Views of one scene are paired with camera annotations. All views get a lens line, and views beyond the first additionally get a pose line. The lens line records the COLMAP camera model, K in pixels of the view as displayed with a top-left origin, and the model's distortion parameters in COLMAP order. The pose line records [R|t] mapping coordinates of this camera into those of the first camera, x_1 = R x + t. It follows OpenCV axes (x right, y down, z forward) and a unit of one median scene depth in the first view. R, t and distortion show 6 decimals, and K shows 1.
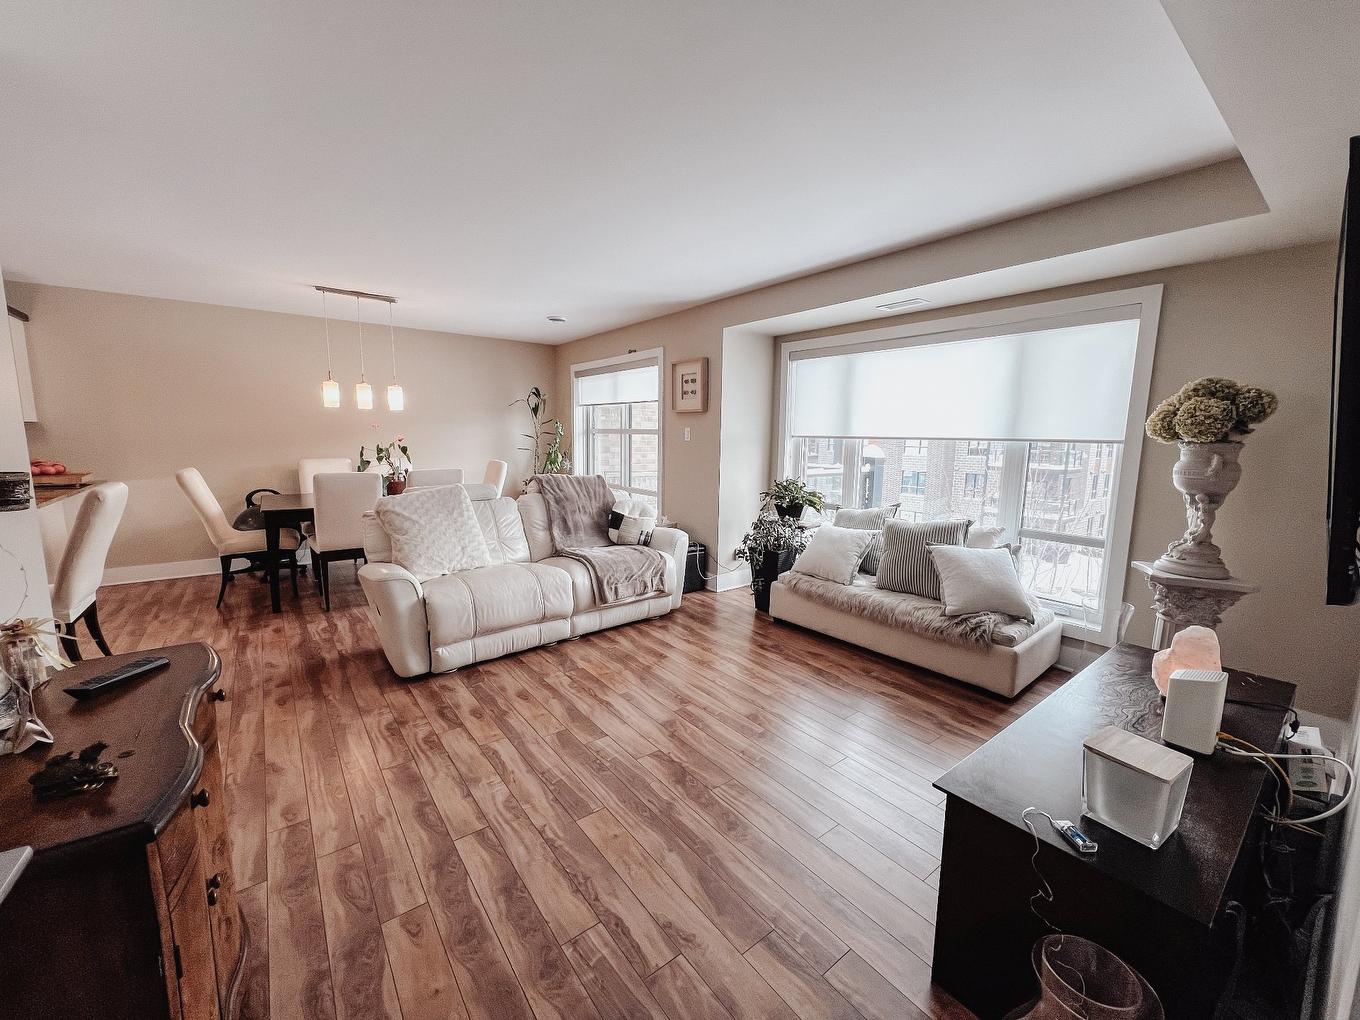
lens RADIAL K [[545.0, 0, 676.4], [0, 545.0, 506.4], [0, 0, 1]] dist [-0.002469, 0.000316]
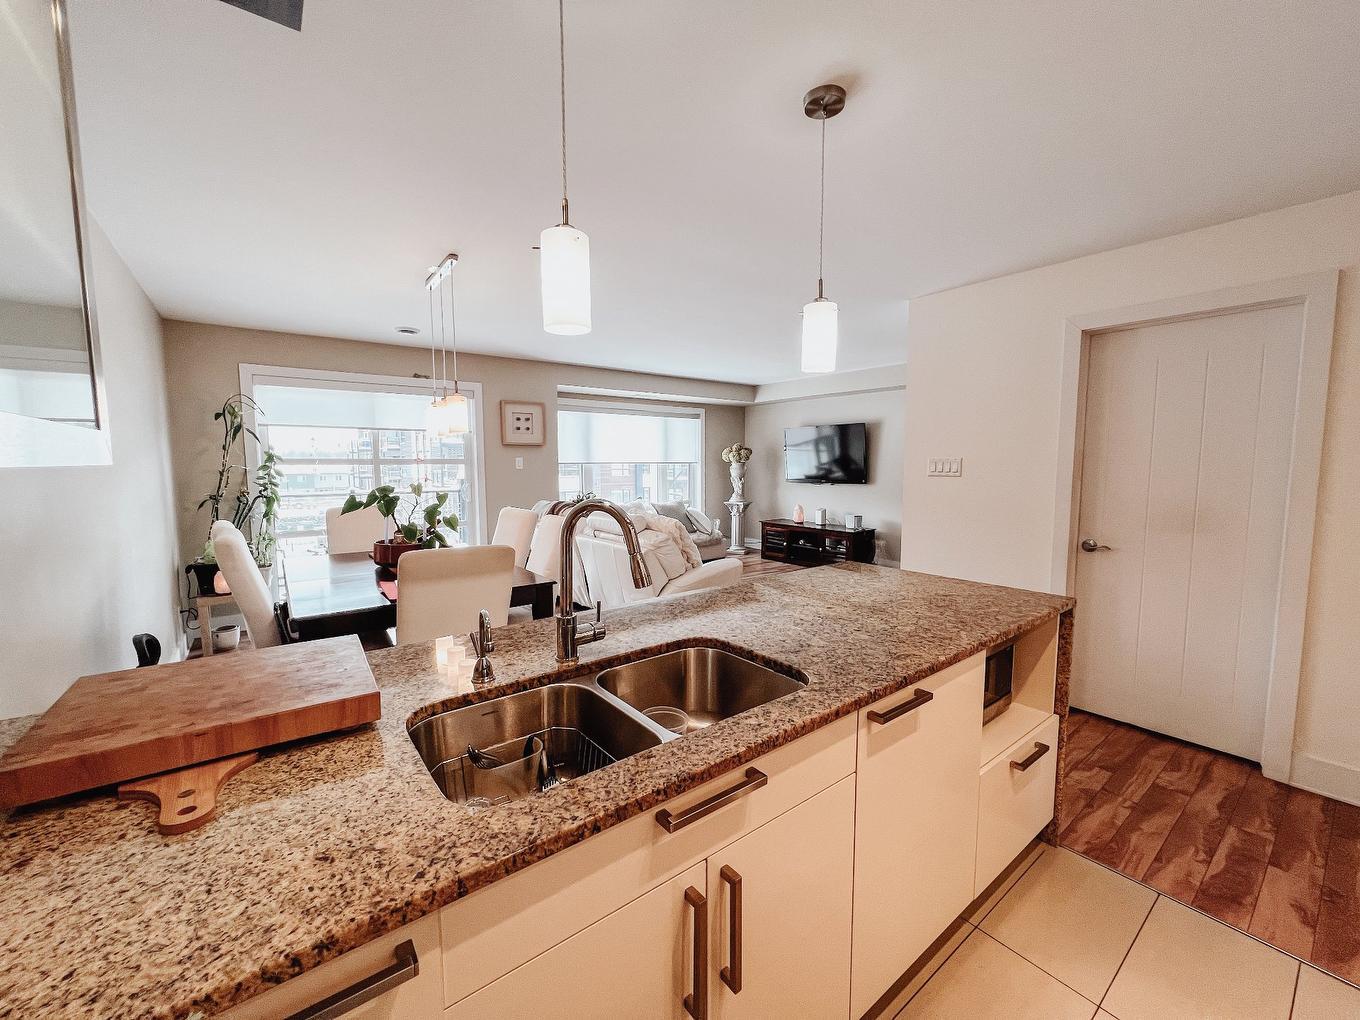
lens RADIAL K [[545.0, 0, 681.3], [0, 545.0, 511.6], [0, 0, 1]] dist [-0.002469, 0.000316]
pose [[-0.006155, -0.108575, 0.994069, -2.866802], [0.132989, 0.985169, 0.108426, -0.272491], [-0.991098, 0.132867, 0.008376, 1.613165]]
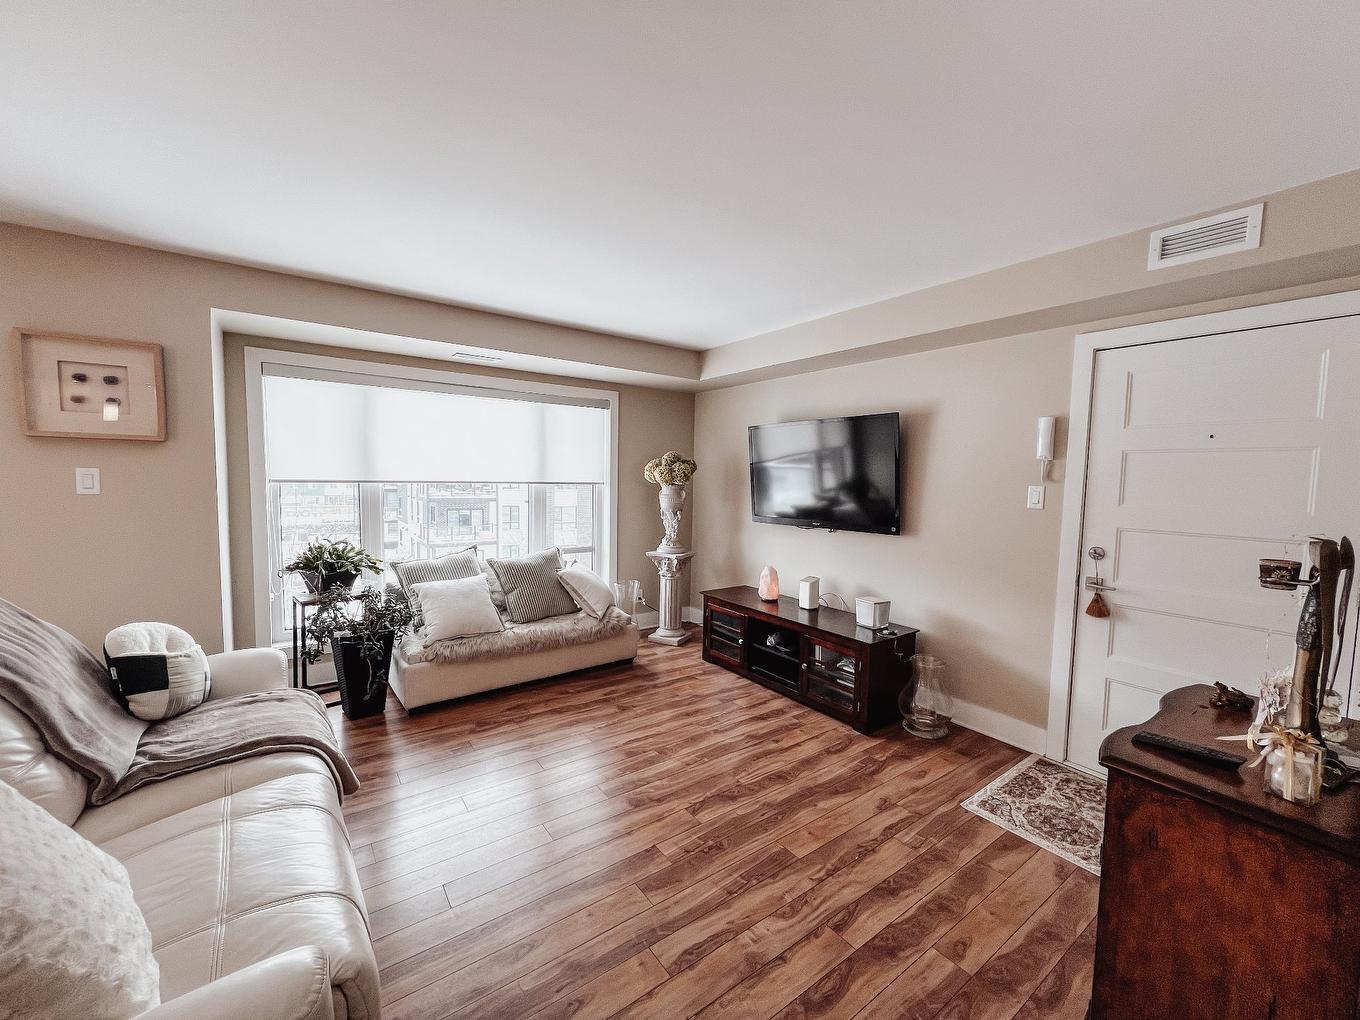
lens RADIAL K [[545.0, 0, 681.9], [0, 545.0, 511.1], [0, 0, 1]] dist [-0.002469, 0.000316]
pose [[0.026718, -0.079813, 0.996452, -1.157766], [0.112491, 0.990716, 0.076337, -0.200012], [-0.993294, 0.110052, 0.035448, 1.072340]]
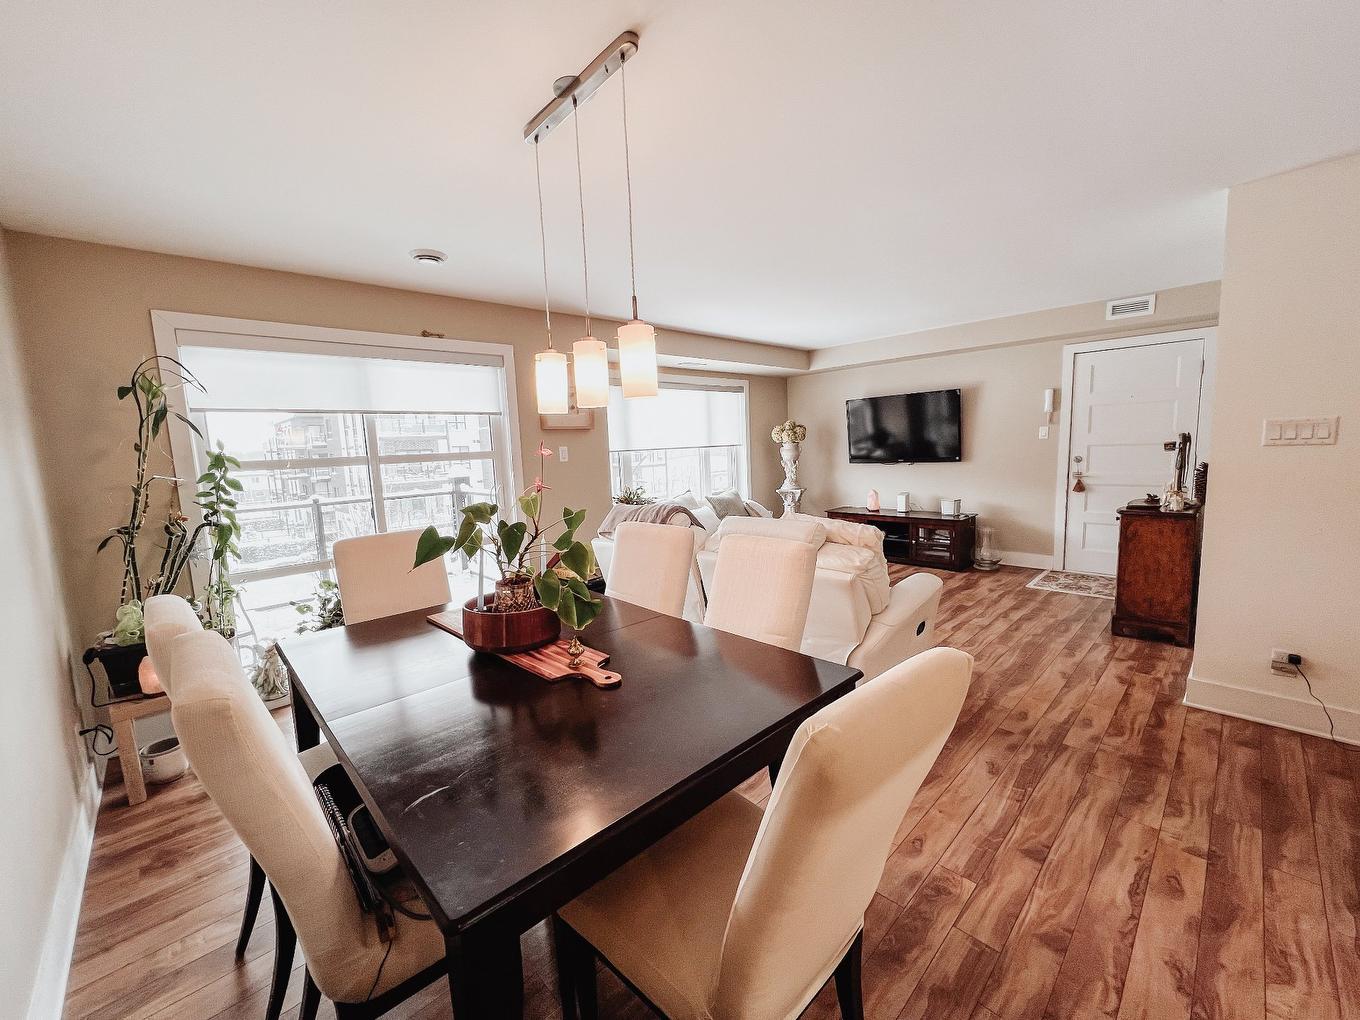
lens RADIAL K [[545.0, 0, 681.6], [0, 545.0, 511.3], [0, 0, 1]] dist [-0.002469, 0.000316]
pose [[-0.114175, -0.132324, 0.984609, -2.168641], [0.170918, 0.973696, 0.150677, -0.350917], [-0.978648, 0.185490, -0.088555, 2.231133]]
